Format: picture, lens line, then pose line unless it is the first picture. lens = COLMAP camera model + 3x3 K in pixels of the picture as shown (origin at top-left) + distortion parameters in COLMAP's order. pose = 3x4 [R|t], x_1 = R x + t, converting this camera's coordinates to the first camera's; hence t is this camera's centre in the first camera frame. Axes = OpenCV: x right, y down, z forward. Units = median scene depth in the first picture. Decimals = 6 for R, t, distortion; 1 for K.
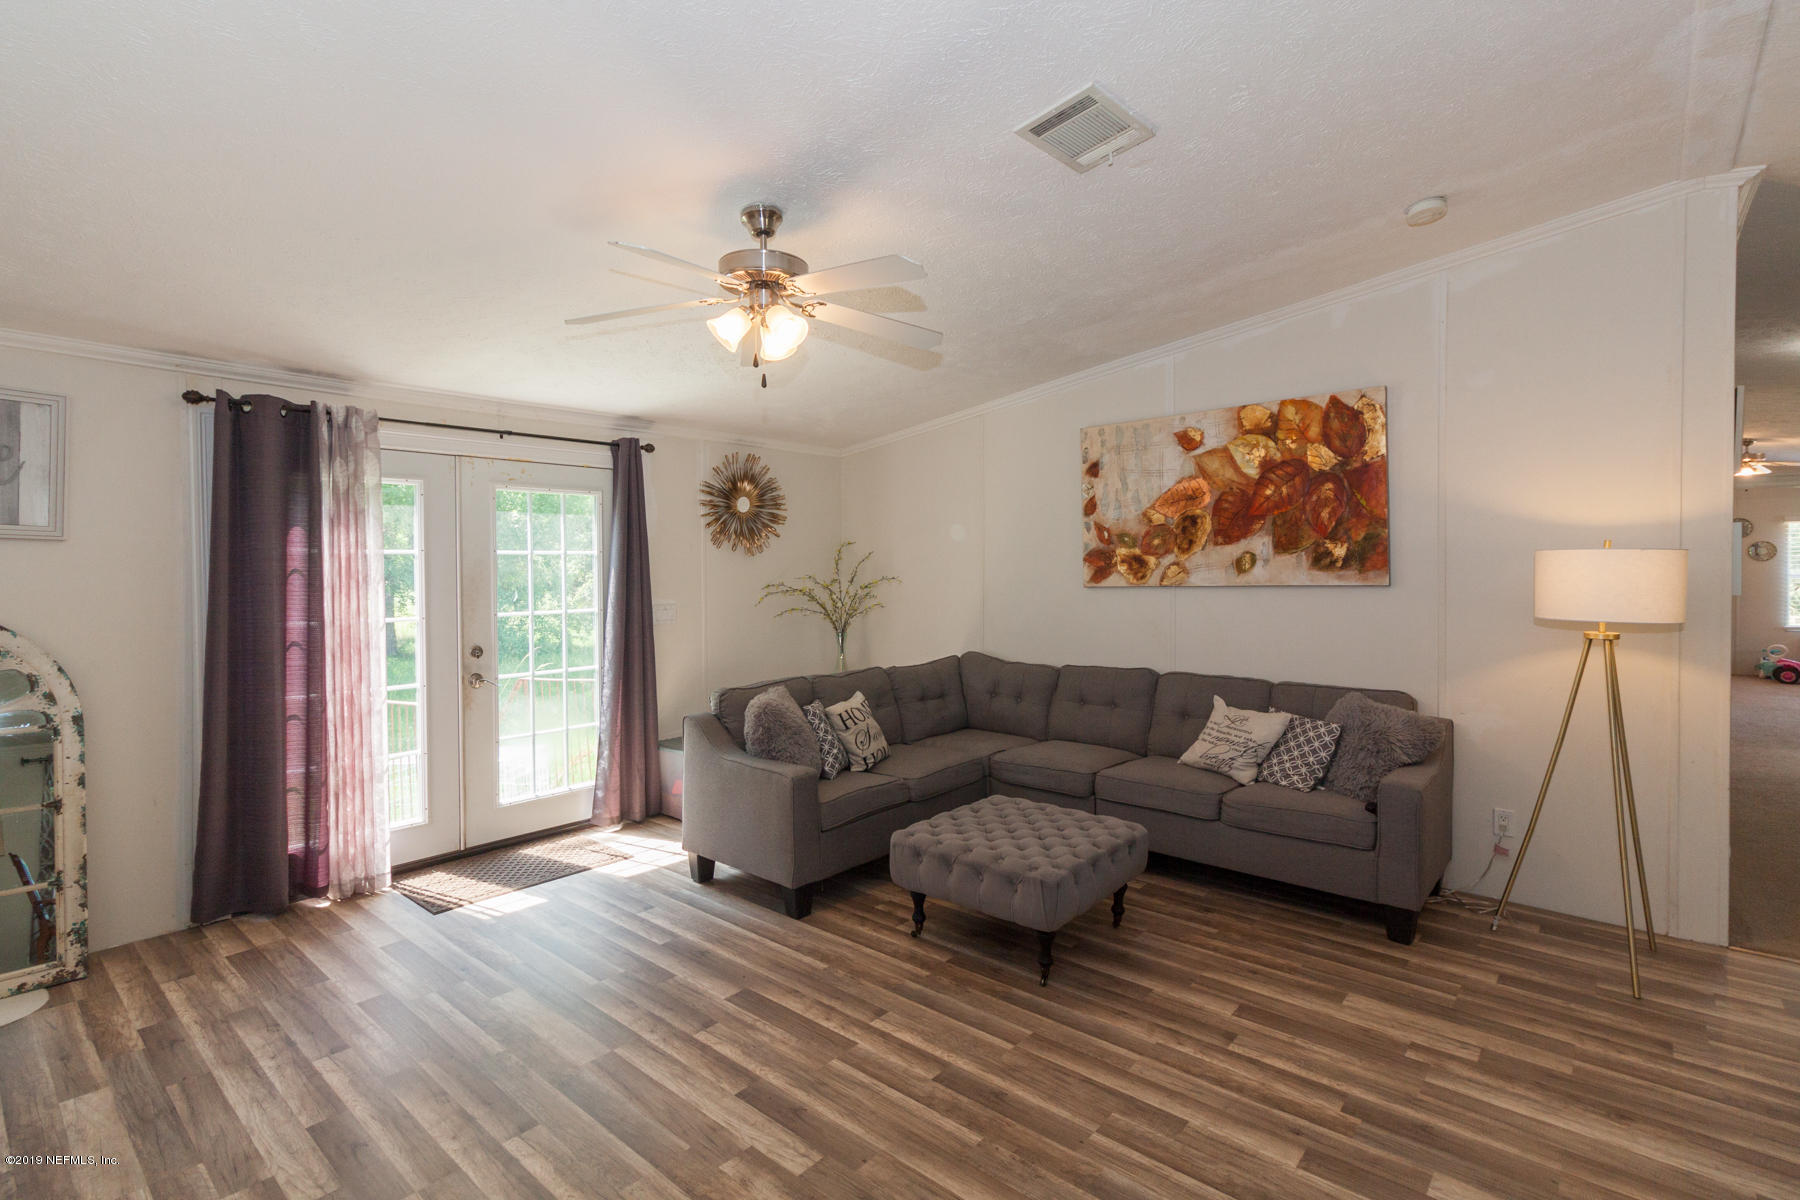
lens RADIAL K [[794.4, 0, 900.9], [0, 794.4, 573.2], [0, 0, 1]] dist [-0.000474, 0.000599]
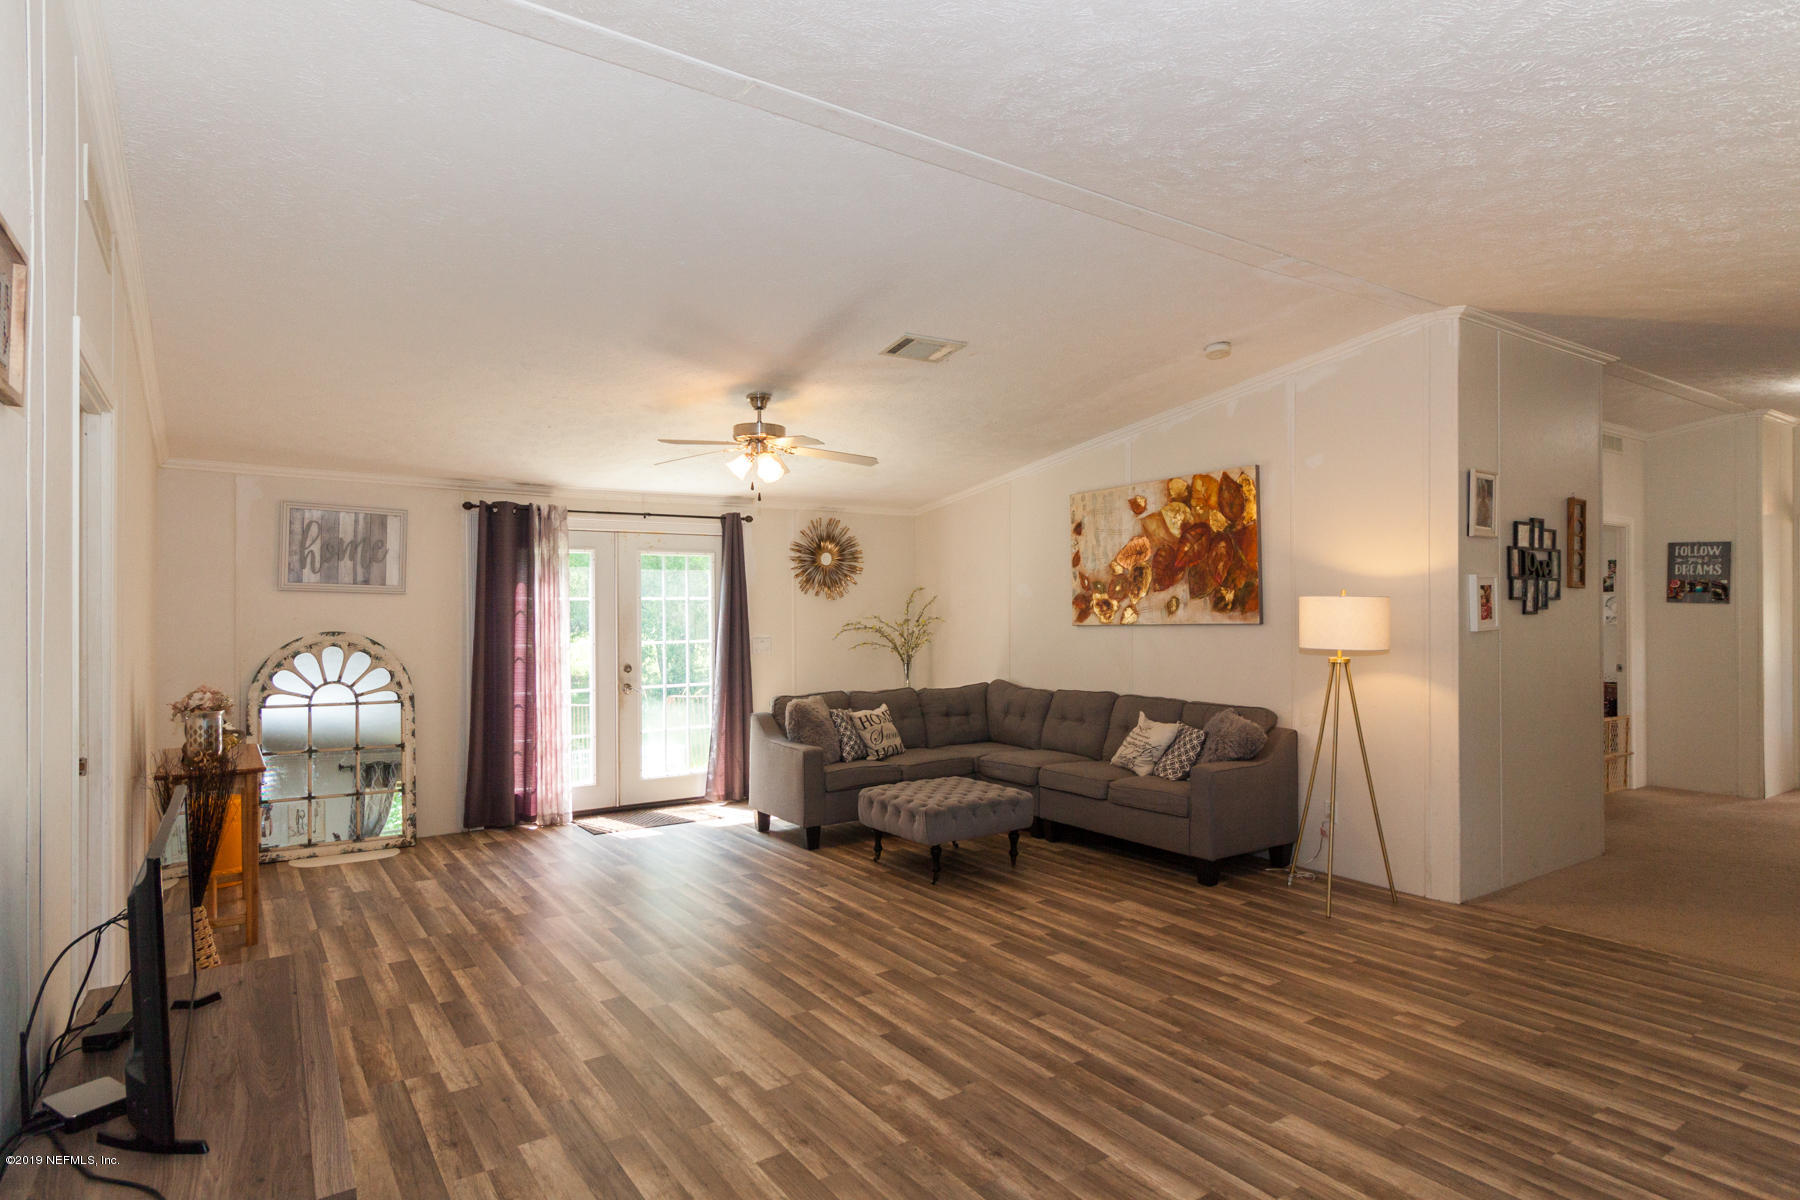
lens RADIAL K [[998.2, 0, 900.0], [0, 998.2, 600.0], [0, 0, 1]] dist [-0.000877, -0.000299]
pose [[0.957428, -0.002676, -0.288660, 0.504409], [-0.002107, 0.999866, -0.016258, 0.004485], [0.288665, 0.016174, 0.957294, -0.643946]]
